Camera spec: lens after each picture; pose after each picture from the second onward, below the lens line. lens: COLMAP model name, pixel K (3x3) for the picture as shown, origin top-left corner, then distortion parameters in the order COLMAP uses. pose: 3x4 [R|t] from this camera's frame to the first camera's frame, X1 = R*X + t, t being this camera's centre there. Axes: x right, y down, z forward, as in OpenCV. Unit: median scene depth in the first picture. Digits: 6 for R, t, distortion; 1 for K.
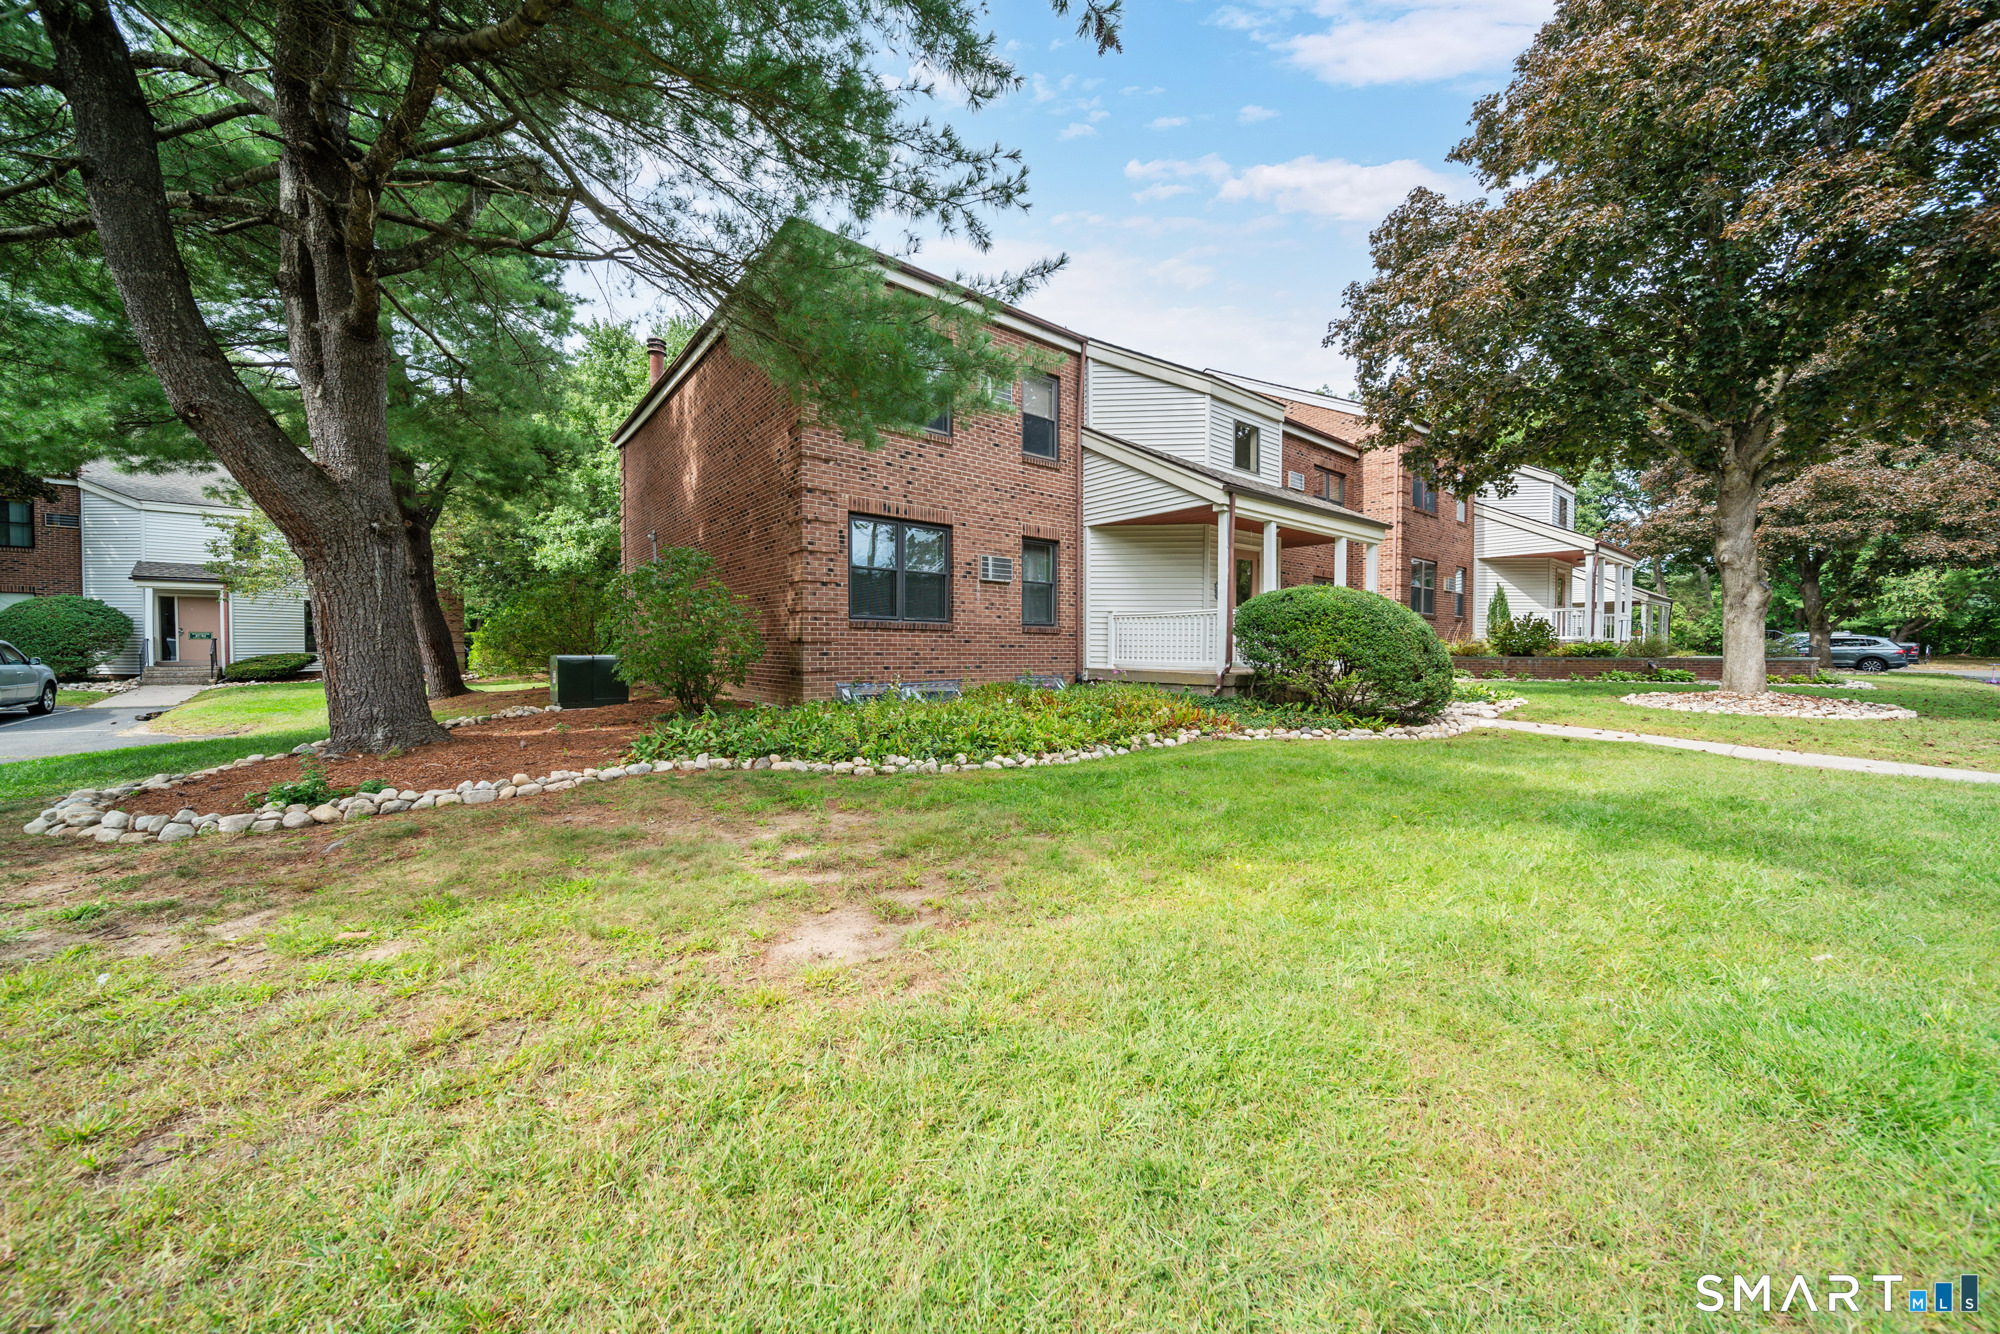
lens RADIAL K [[695.8, 0, 1002.3], [0, 695.8, 657.8], [0, 0, 1]] dist [0.001240, 0.000044]
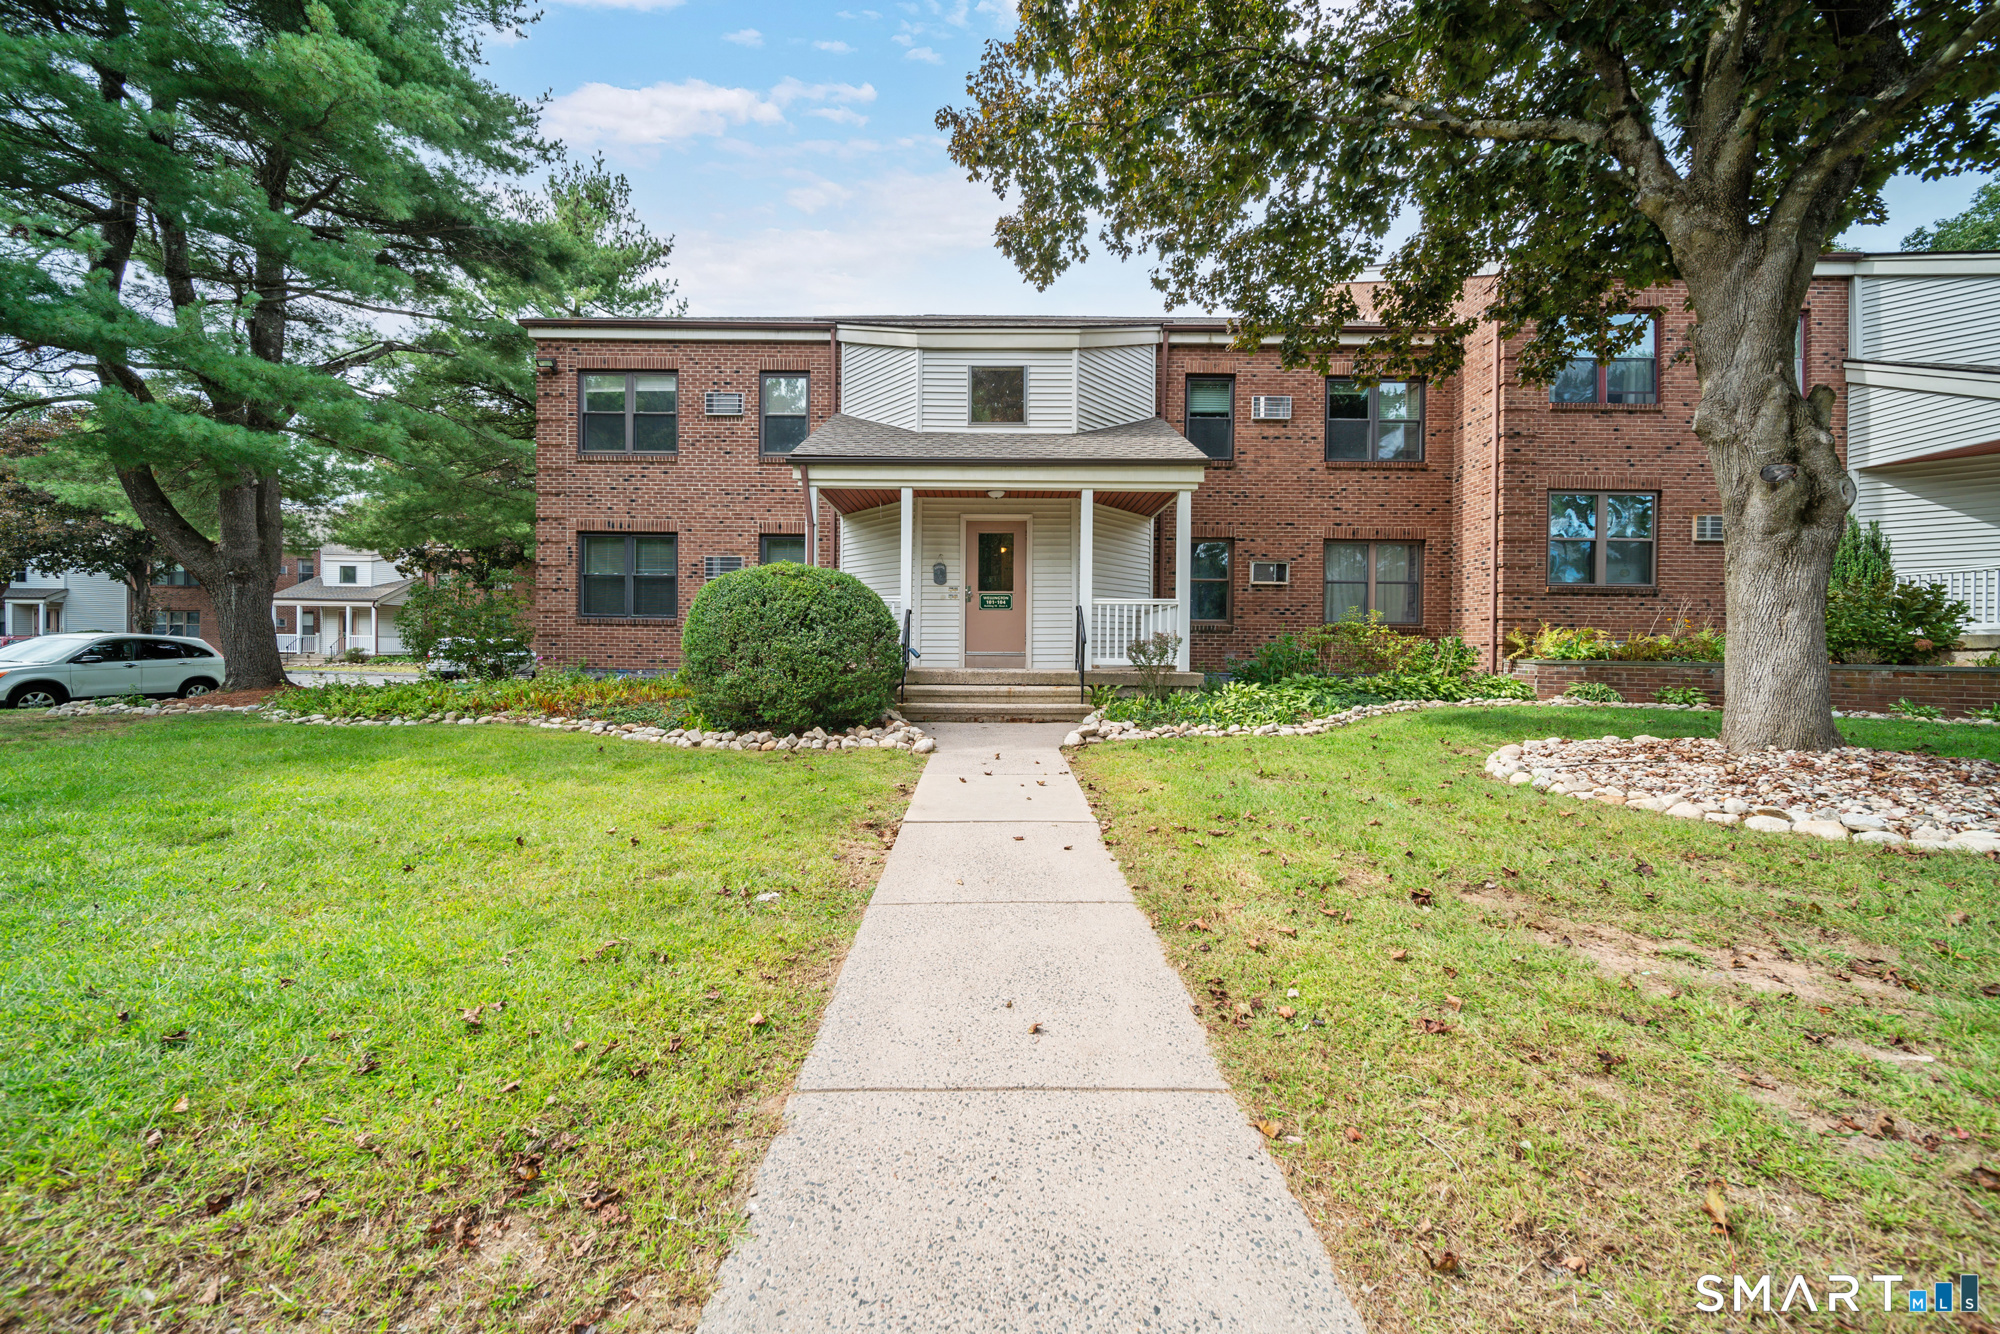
lens RADIAL K [[695.8, 0, 1000.8], [0, 695.8, 658.6], [0, 0, 1]] dist [0.001240, 0.000044]
pose [[0.783250, 0.008823, -0.621644, 0.987125], [-0.014140, 0.999893, -0.003625, 0.011276], [0.621546, 0.011629, 0.783291, 0.416095]]
